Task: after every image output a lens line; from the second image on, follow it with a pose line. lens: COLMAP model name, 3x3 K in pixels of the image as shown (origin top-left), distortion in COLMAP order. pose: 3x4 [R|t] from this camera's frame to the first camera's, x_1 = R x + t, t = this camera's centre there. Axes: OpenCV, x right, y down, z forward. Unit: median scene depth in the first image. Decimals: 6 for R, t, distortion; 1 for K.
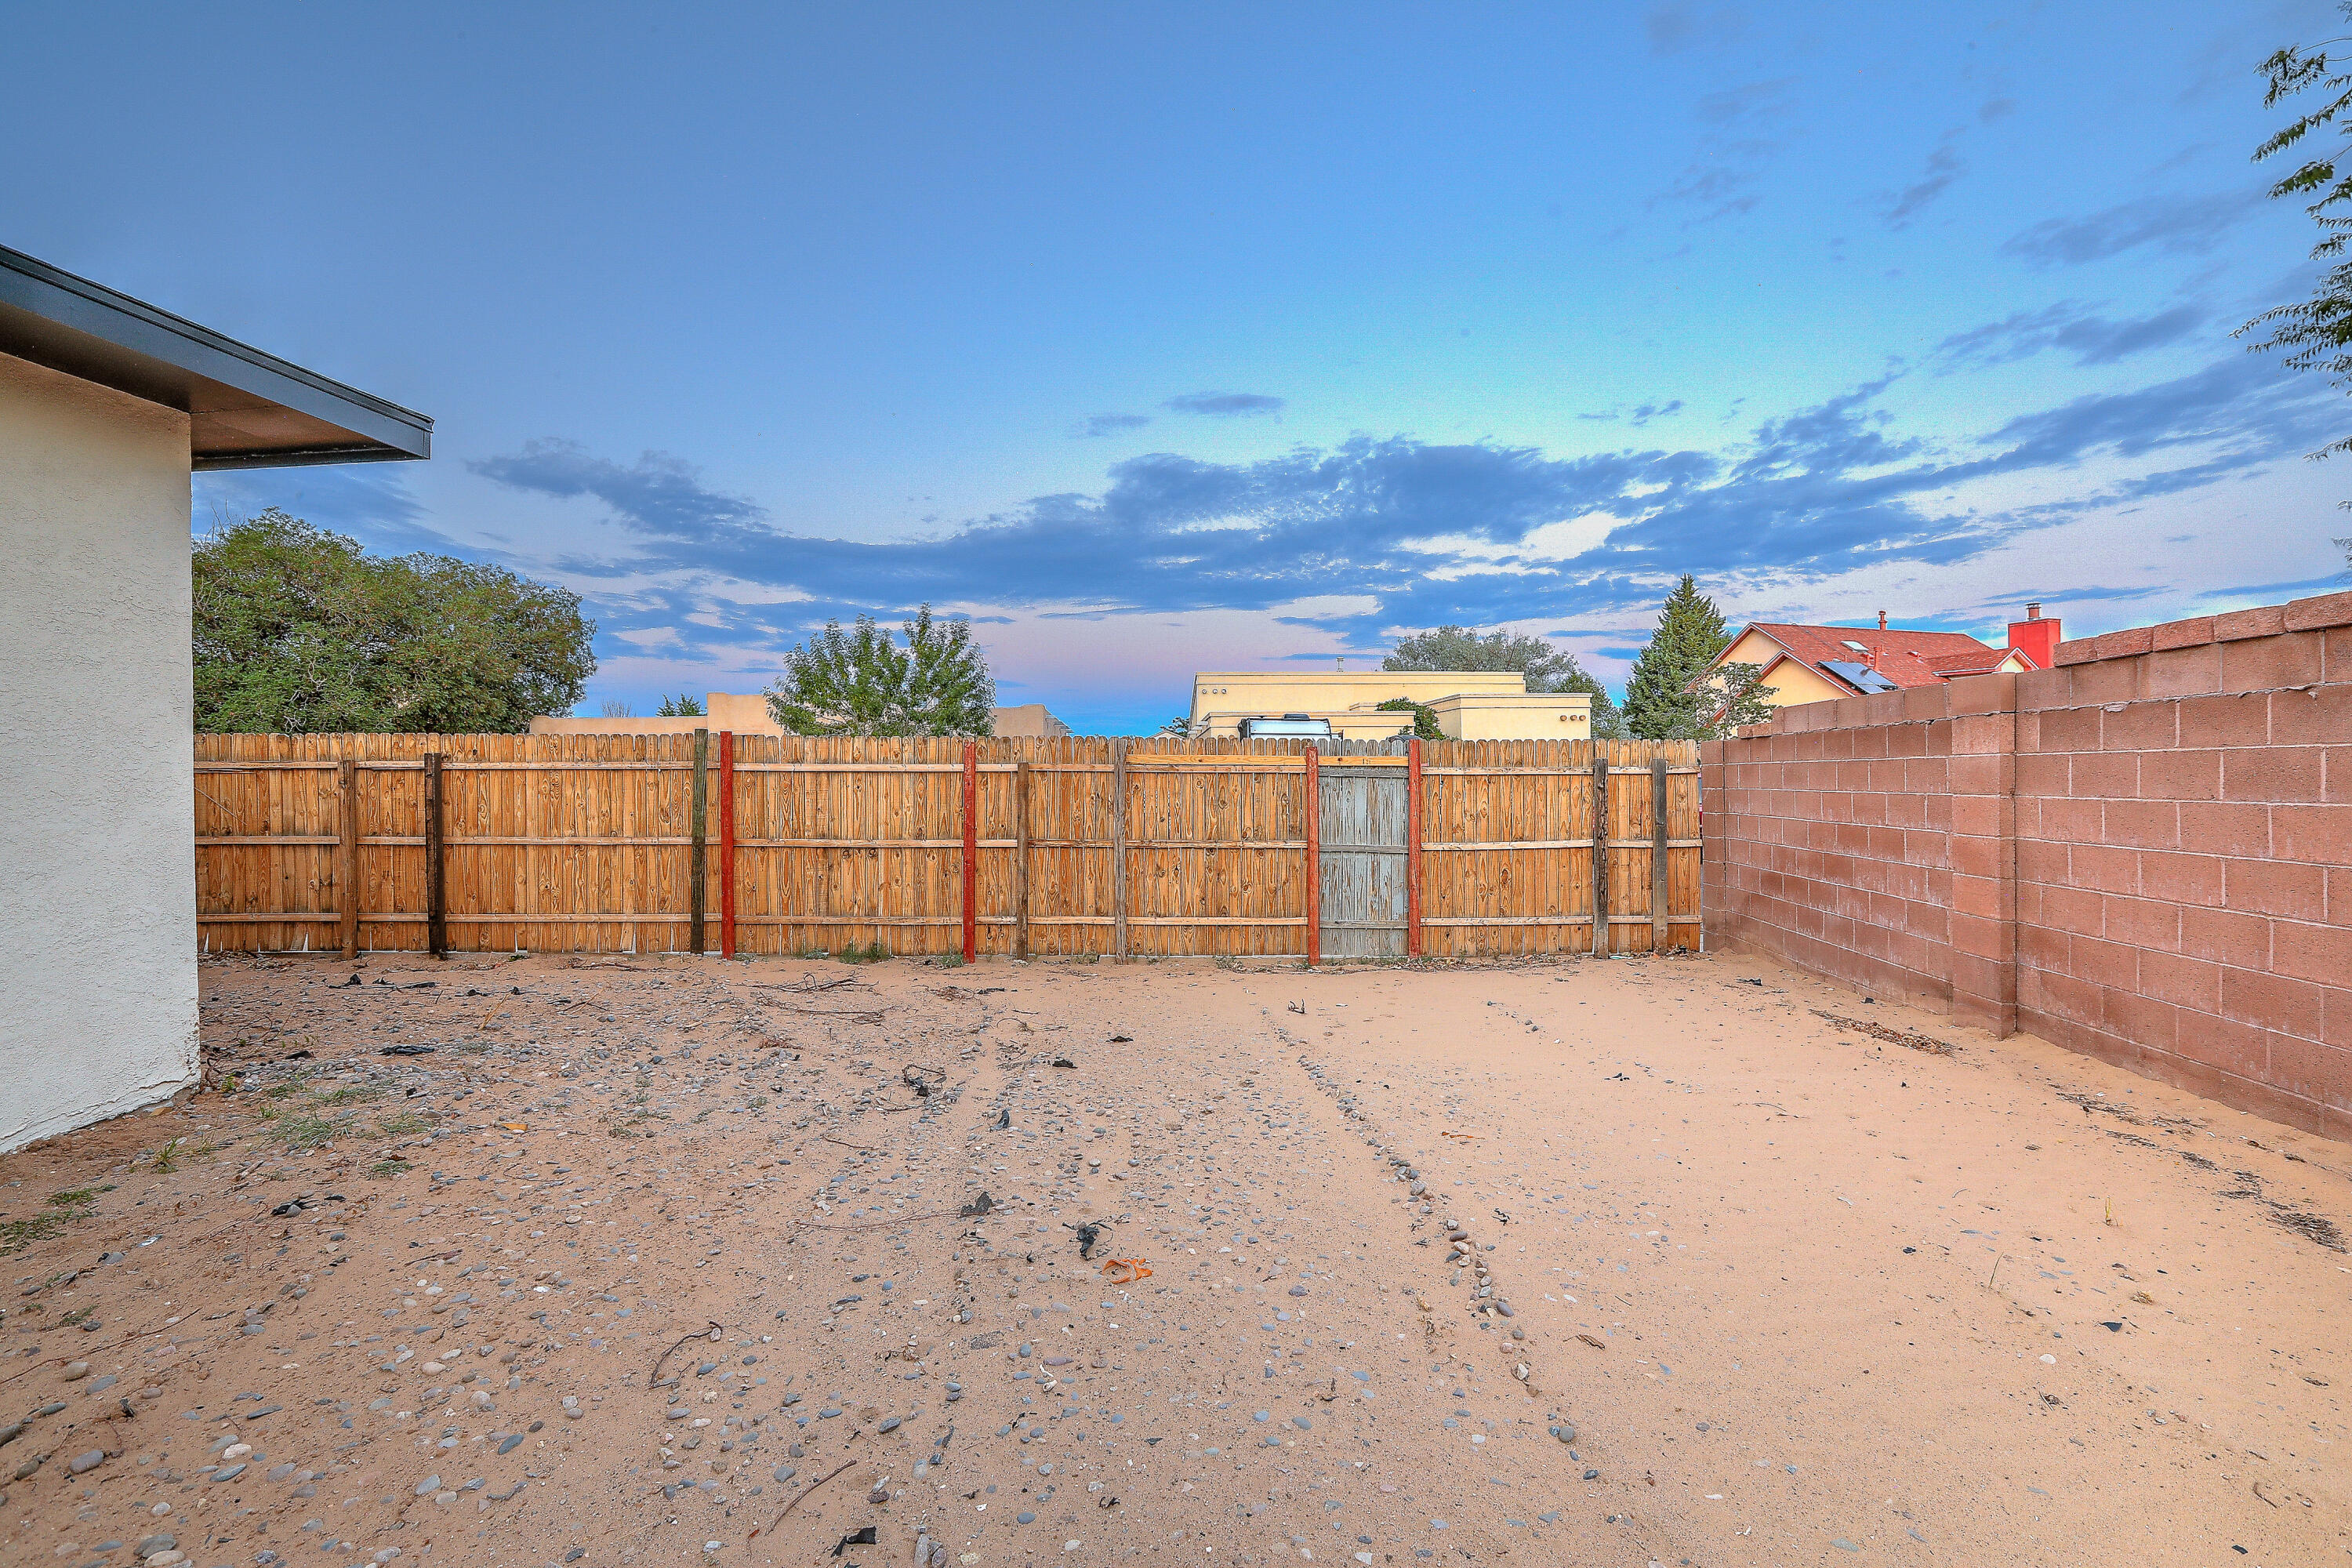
lens RADIAL K [[1106.9, 0, 1178.0], [0, 1106.9, 814.9], [0, 0, 1]] dist [-0.028490, 0.010901]
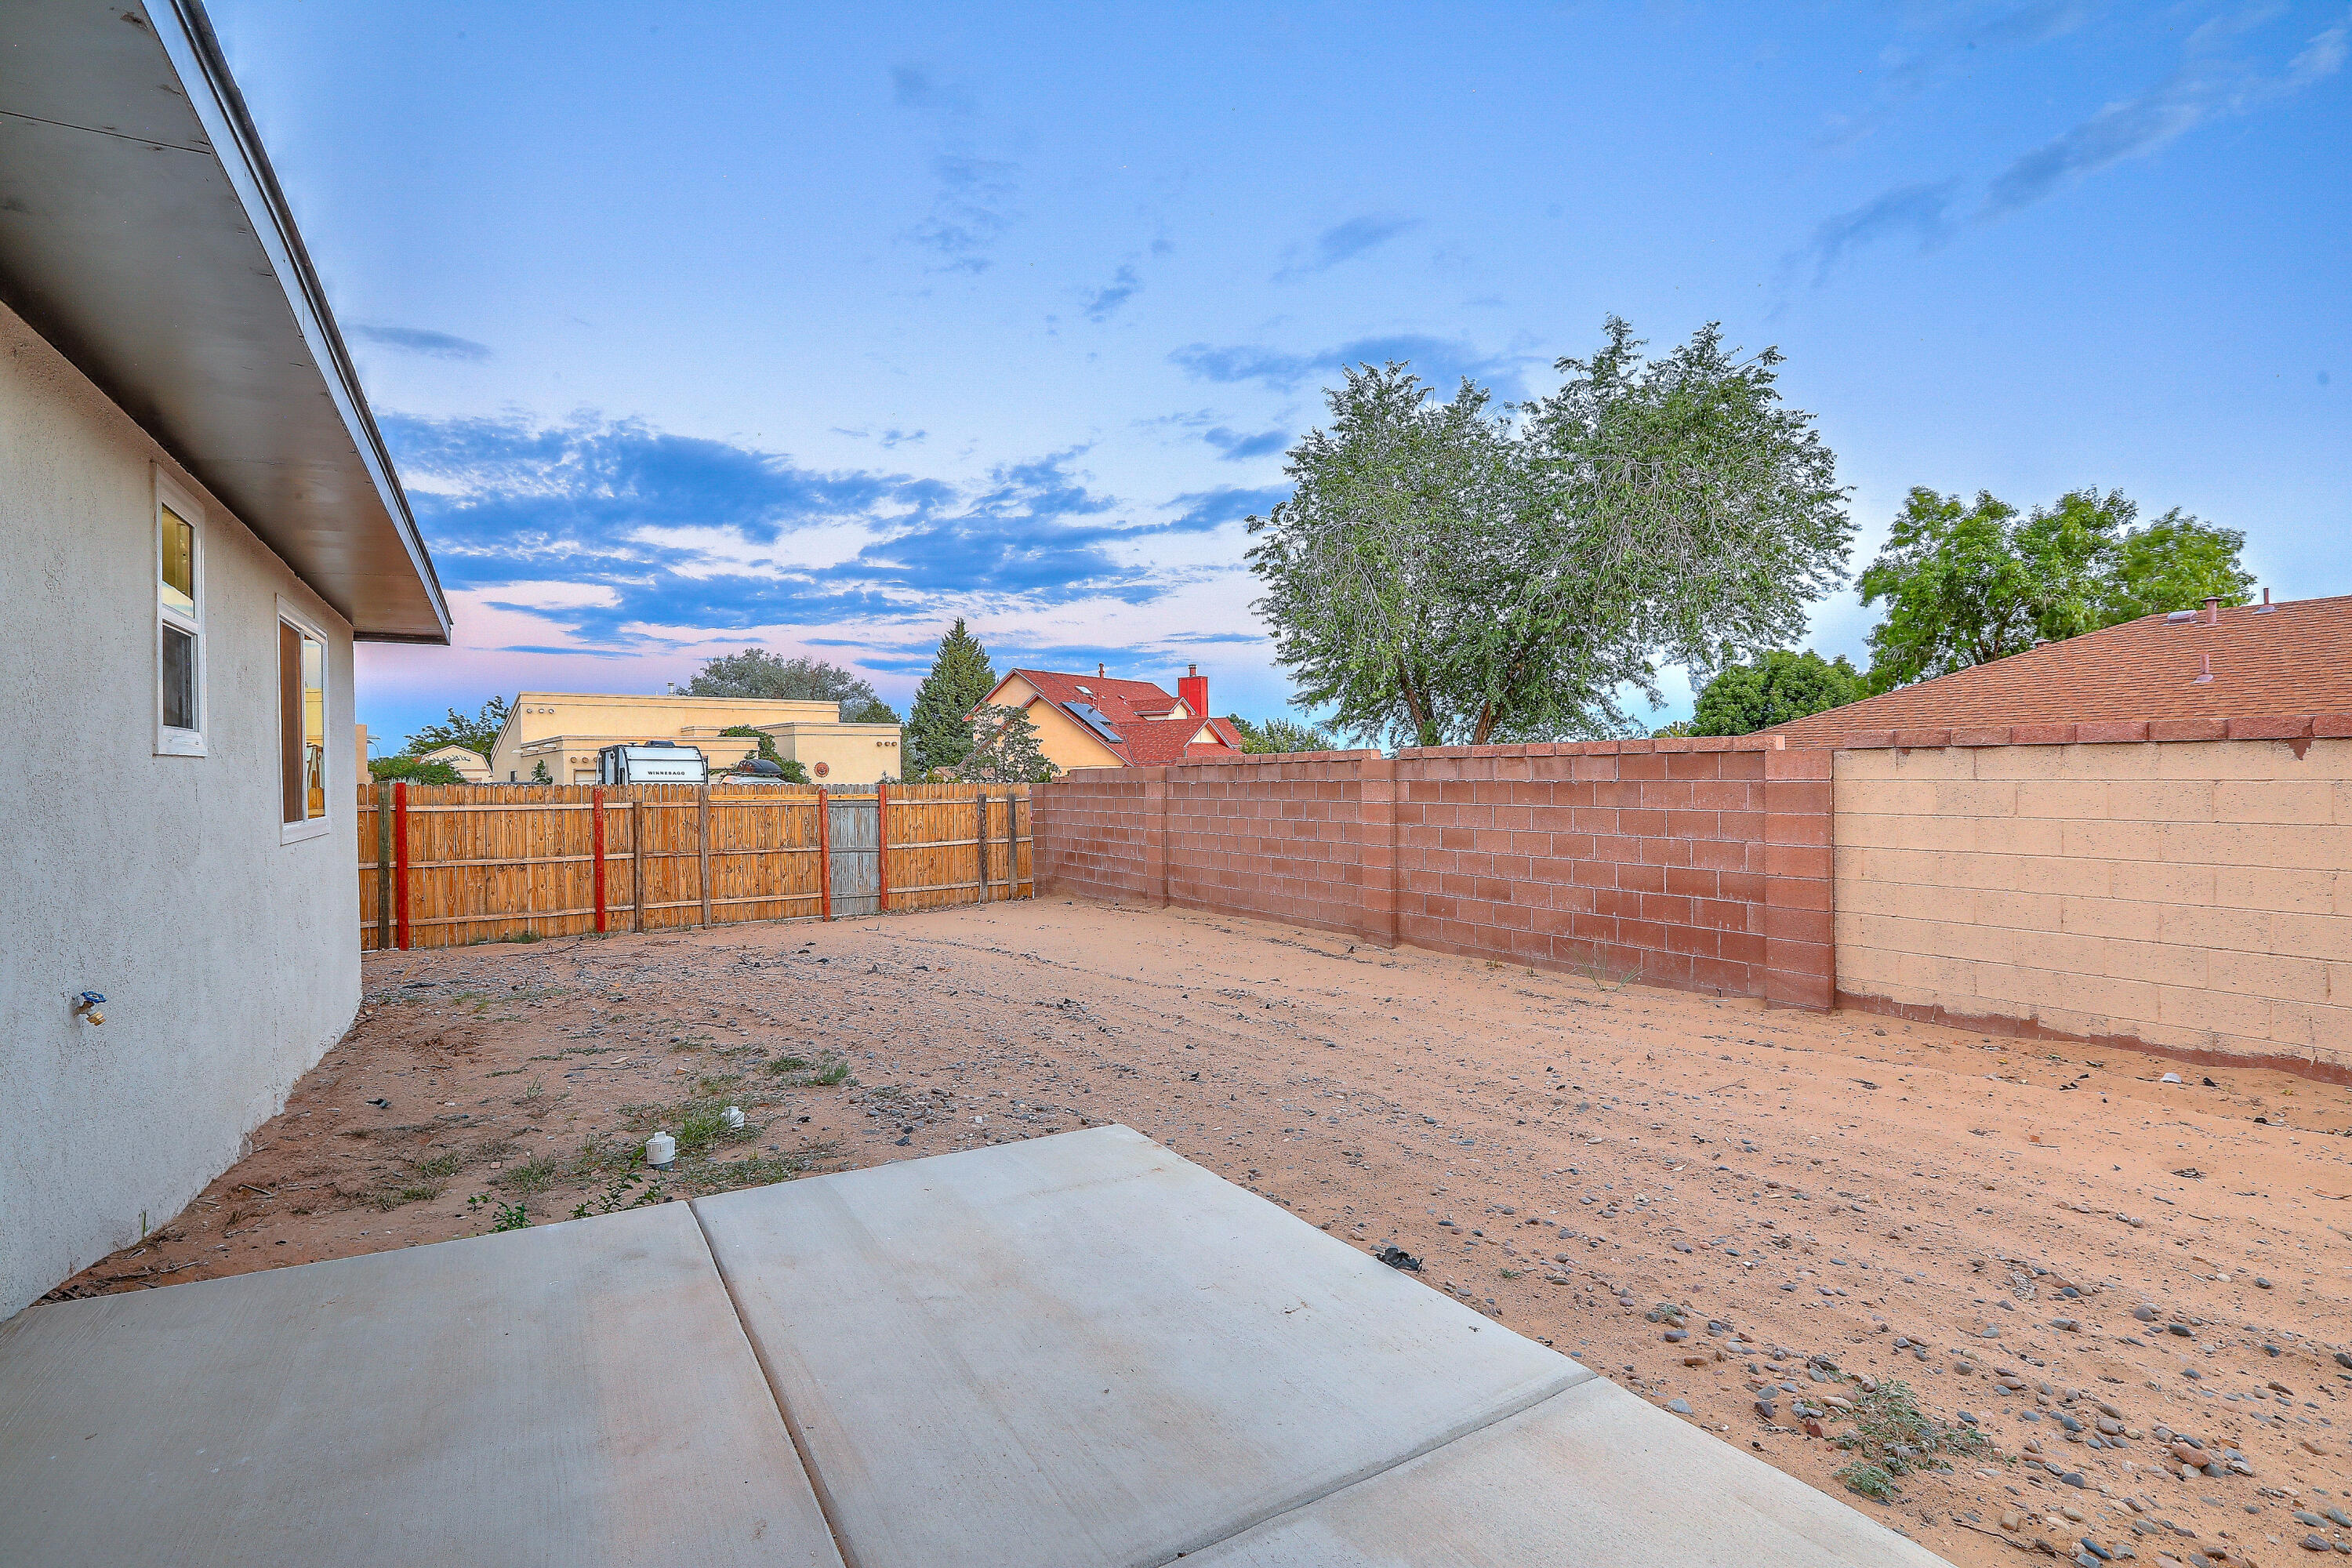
lens RADIAL K [[1101.0, 0, 1176.0], [0, 1101.0, 784.0], [0, 0, 1]] dist [0.151424, 0.000155]
pose [[0.798938, -0.004281, 0.601398, -0.090721], [0.024535, 0.999374, -0.025479, -0.002642], [-0.600912, 0.035111, 0.798543, -0.127582]]
